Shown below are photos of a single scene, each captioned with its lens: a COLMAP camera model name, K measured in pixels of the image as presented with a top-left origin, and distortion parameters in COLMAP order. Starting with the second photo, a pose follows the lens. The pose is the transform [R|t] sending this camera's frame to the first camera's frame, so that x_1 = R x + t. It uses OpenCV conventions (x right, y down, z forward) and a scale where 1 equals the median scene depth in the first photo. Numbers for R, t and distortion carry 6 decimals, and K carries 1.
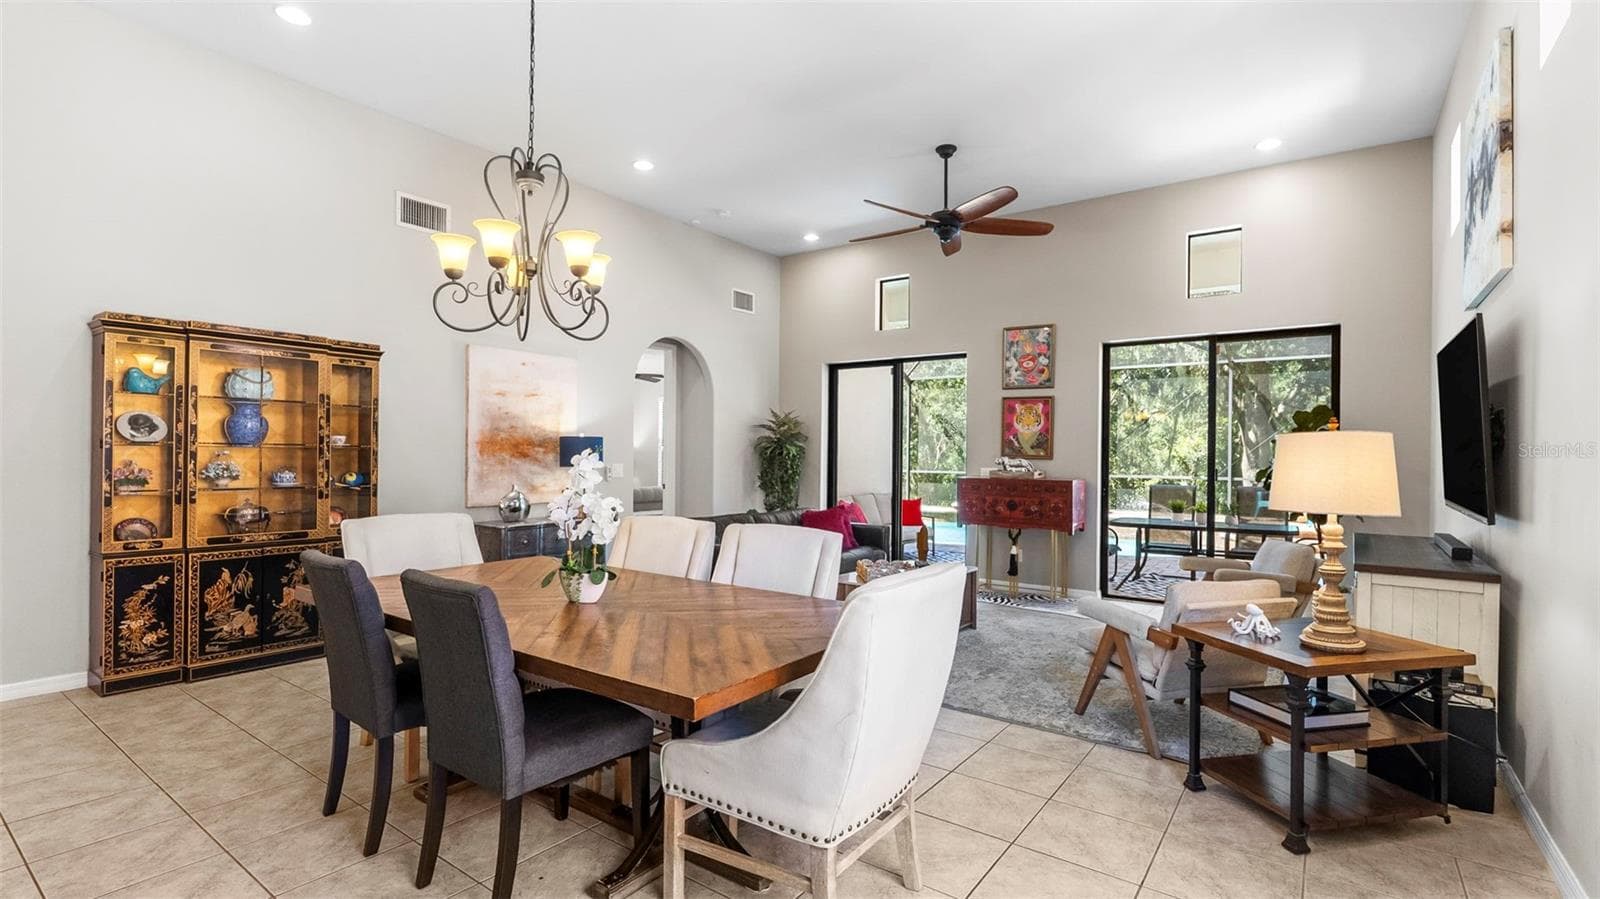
lens RADIAL K [[721.2, 0, 766.3], [0, 721.2, 458.5], [0, 0, 1]] dist [-0.009531, 0.001601]
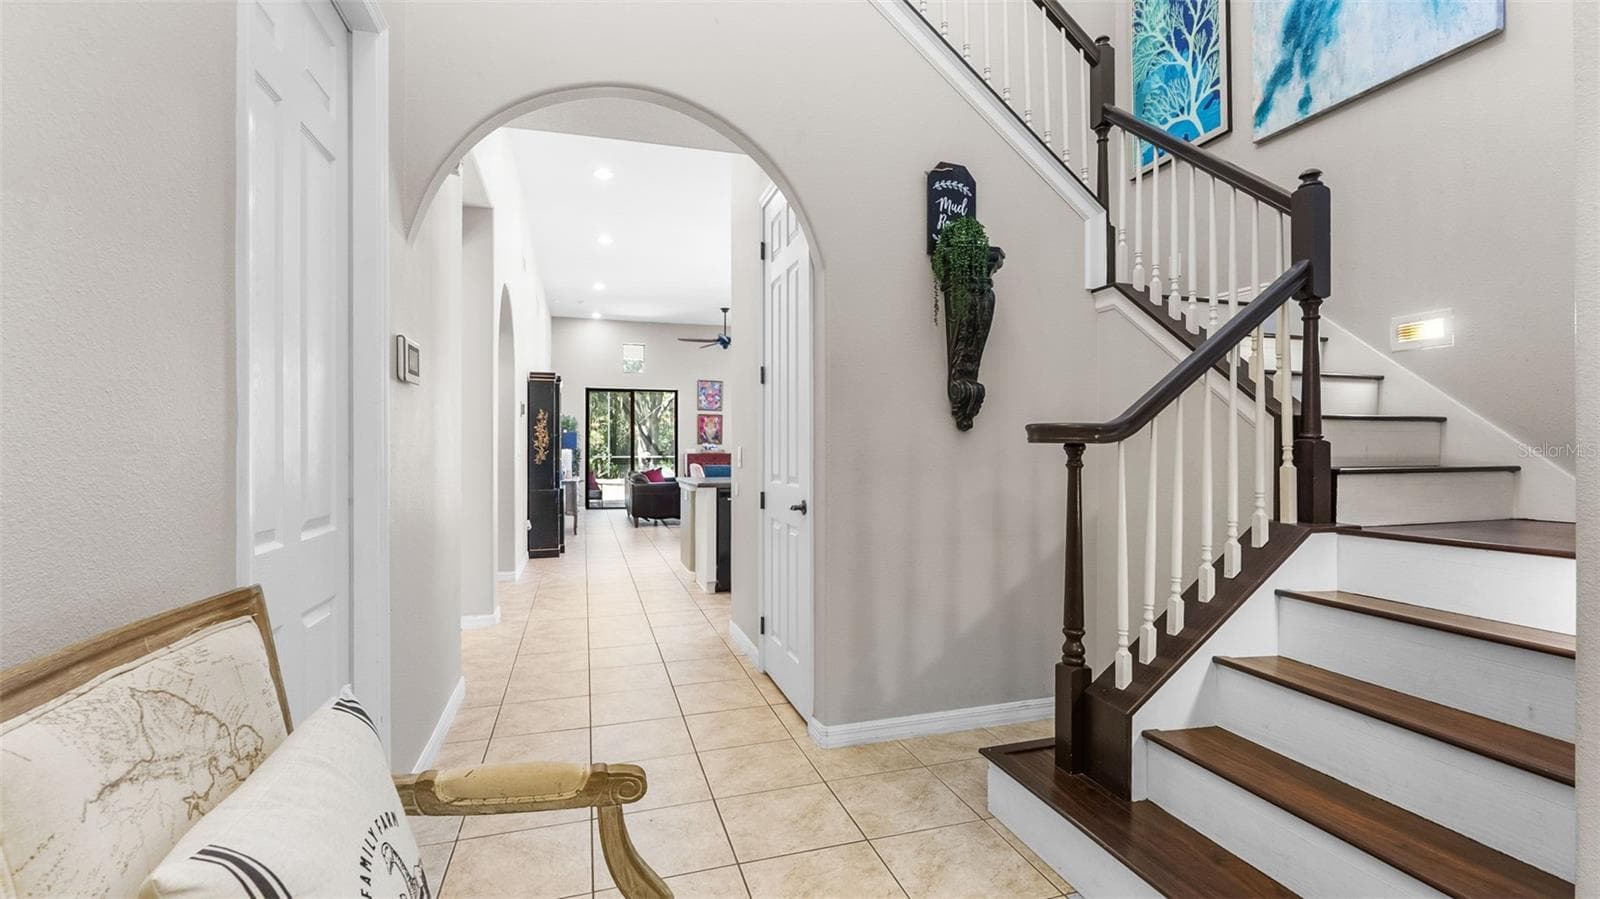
lens RADIAL K [[721.2, 0, 798.9], [0, 721.2, 450.7], [0, 0, 1]] dist [-0.009531, 0.001601]
pose [[0.582459, -0.017061, 0.812681, -1.255018], [0.010951, 0.999854, 0.013142, -0.005258], [-0.812786, 0.001245, 0.582560, -0.452534]]
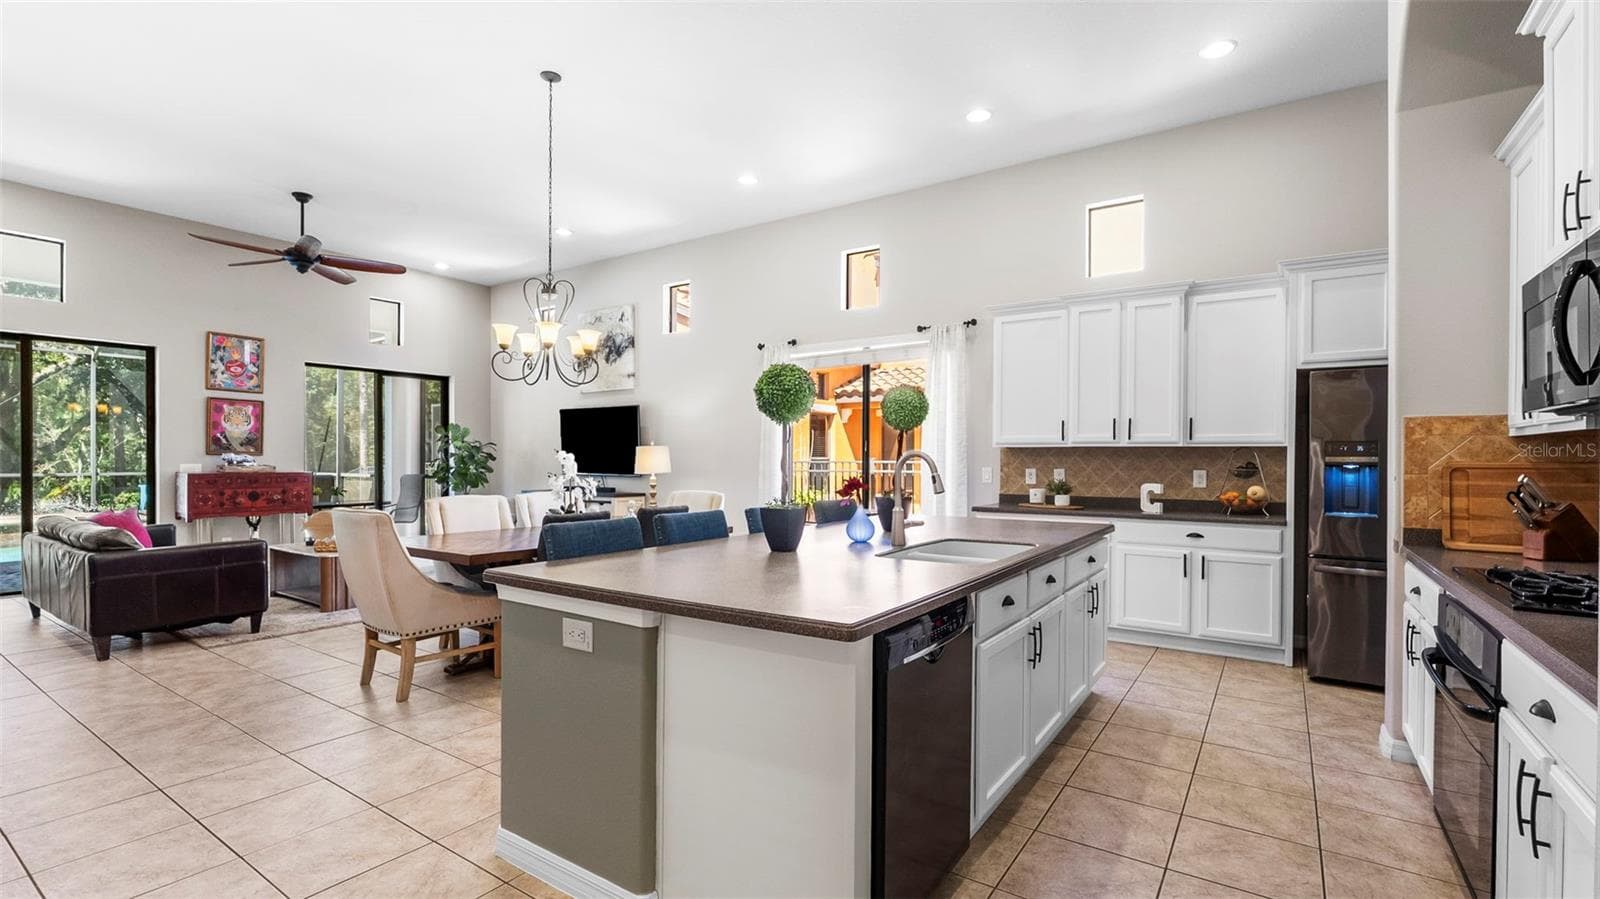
lens RADIAL K [[721.2, 0, 812.1], [0, 721.2, 463.3], [0, 0, 1]] dist [-0.009531, 0.001601]
pose [[-0.057507, -0.017035, 0.998200, -0.834121], [0.000198, 0.999854, 0.017075, -0.005457], [-0.998345, 0.001180, -0.057496, 0.187863]]
